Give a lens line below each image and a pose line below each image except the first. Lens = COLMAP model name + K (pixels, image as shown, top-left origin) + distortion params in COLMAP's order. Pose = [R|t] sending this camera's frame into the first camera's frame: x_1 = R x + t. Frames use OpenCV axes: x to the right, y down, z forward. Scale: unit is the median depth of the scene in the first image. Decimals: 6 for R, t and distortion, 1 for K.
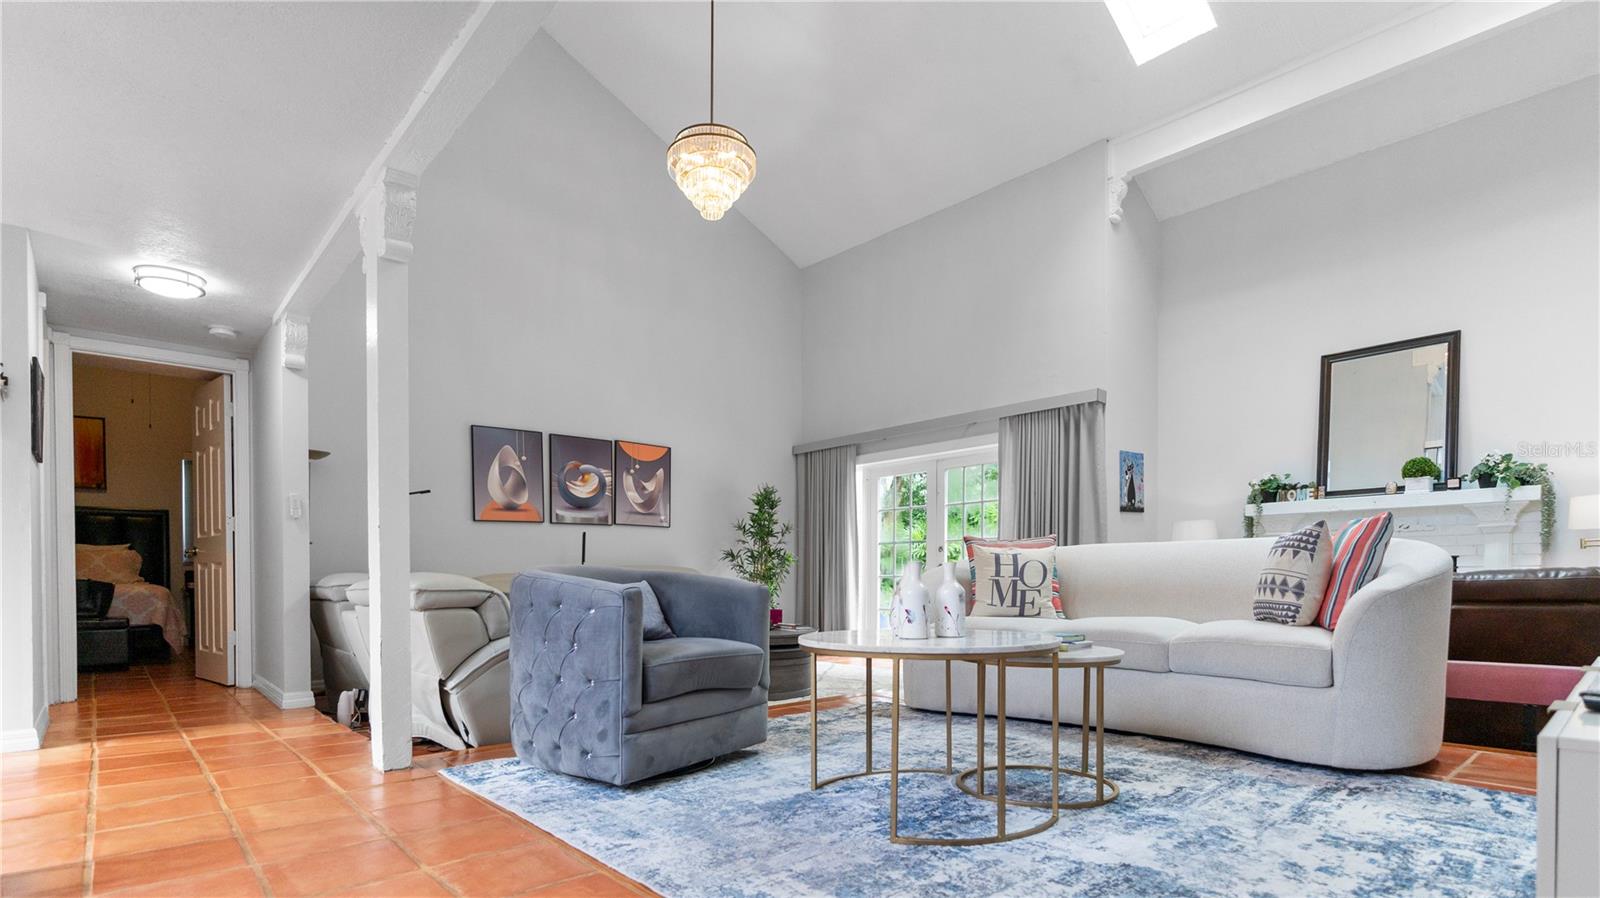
lens RADIAL K [[805.9, 0, 814.1], [0, 805.9, 631.2], [0, 0, 1]] dist [-0.001835, -0.000988]
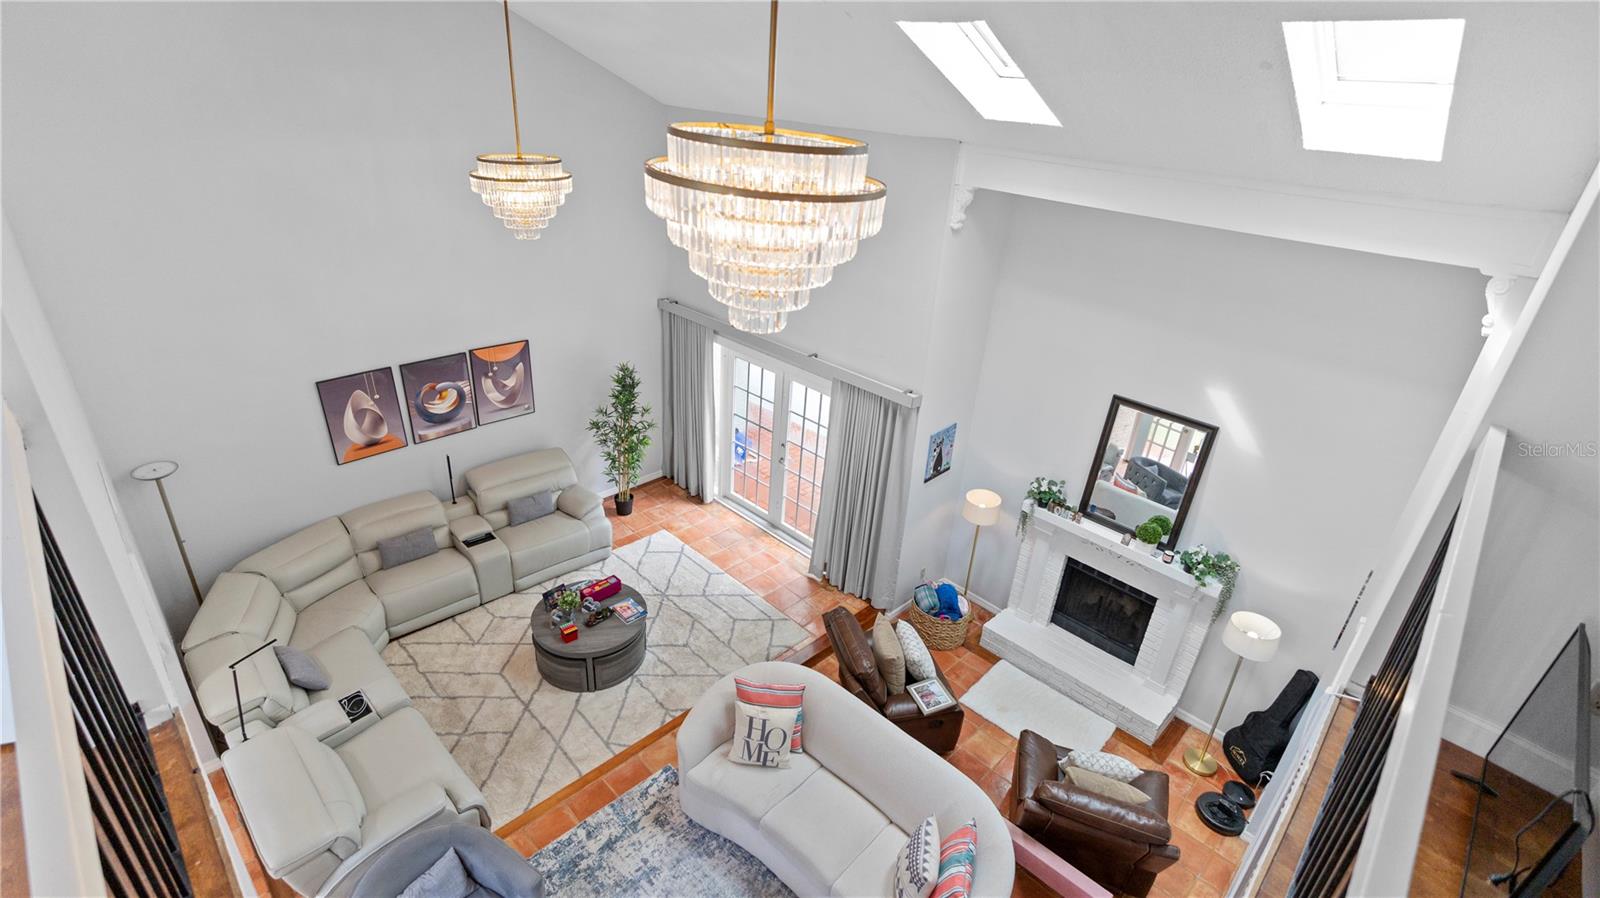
lens RADIAL K [[738.0, 0, 809.3], [0, 738.0, 470.9], [0, 0, 1]] dist [-0.008186, 0.002430]
pose [[0.996124, 0.039231, 0.078727, 0.137902], [-0.069891, 0.896447, 0.437604, -0.631942], [-0.053407, -0.441410, 0.895715, 0.076899]]
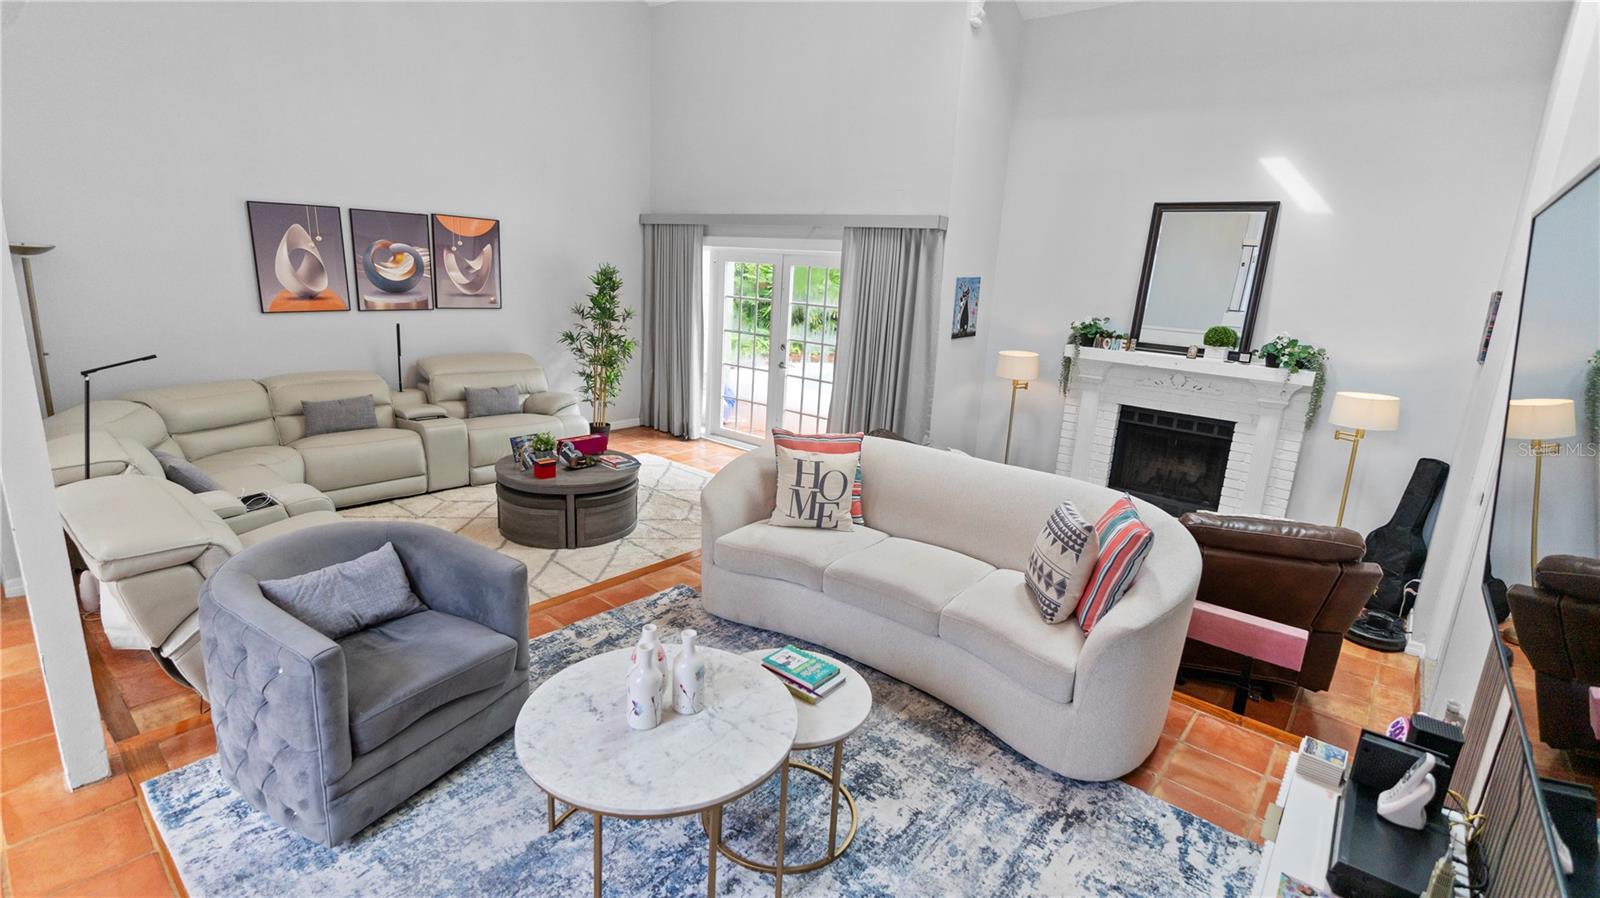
lens RADIAL K [[738.0, 0, 806.0], [0, 738.0, 482.8], [0, 0, 1]] dist [-0.008186, 0.002430]
pose [[0.989489, 0.021873, 0.142944, 0.069644], [-0.054280, 0.972393, 0.226950, -0.178574], [-0.134034, -0.232323, 0.963359, 0.083337]]
